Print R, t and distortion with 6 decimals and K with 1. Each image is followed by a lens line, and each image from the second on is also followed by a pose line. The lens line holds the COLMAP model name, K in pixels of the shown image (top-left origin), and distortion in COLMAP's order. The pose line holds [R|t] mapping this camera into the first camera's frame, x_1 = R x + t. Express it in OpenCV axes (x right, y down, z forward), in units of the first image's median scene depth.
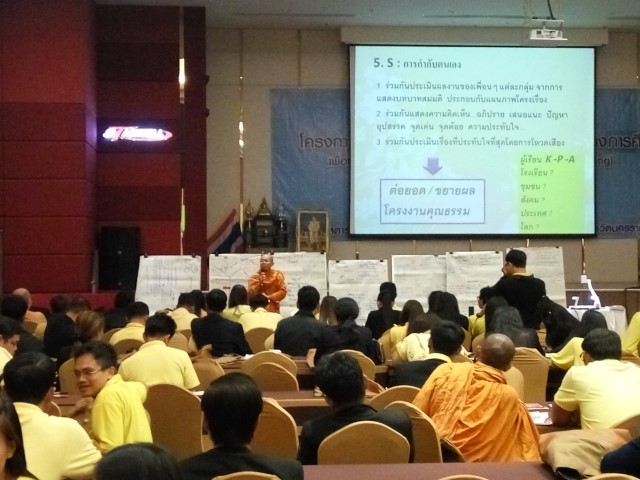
lens RADIAL K [[1215.5, 0, 320.0], [0, 1215.5, 240.0], [0, 0, 1]] dist [0.051232, 0.364924]
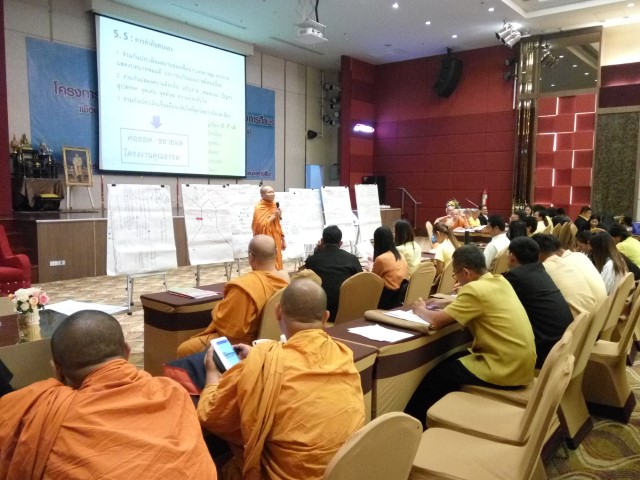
lens RADIAL K [[541.3, 0, 320.0], [0, 541.3, 240.0], [0, 0, 1]] dist [0.104434, -0.147801]
pose [[0.692289, -0.051801, 0.719759, -0.233851], [-0.023469, 0.995276, 0.094203, 0.009032], [-0.721238, -0.082107, 0.687803, 0.443687]]
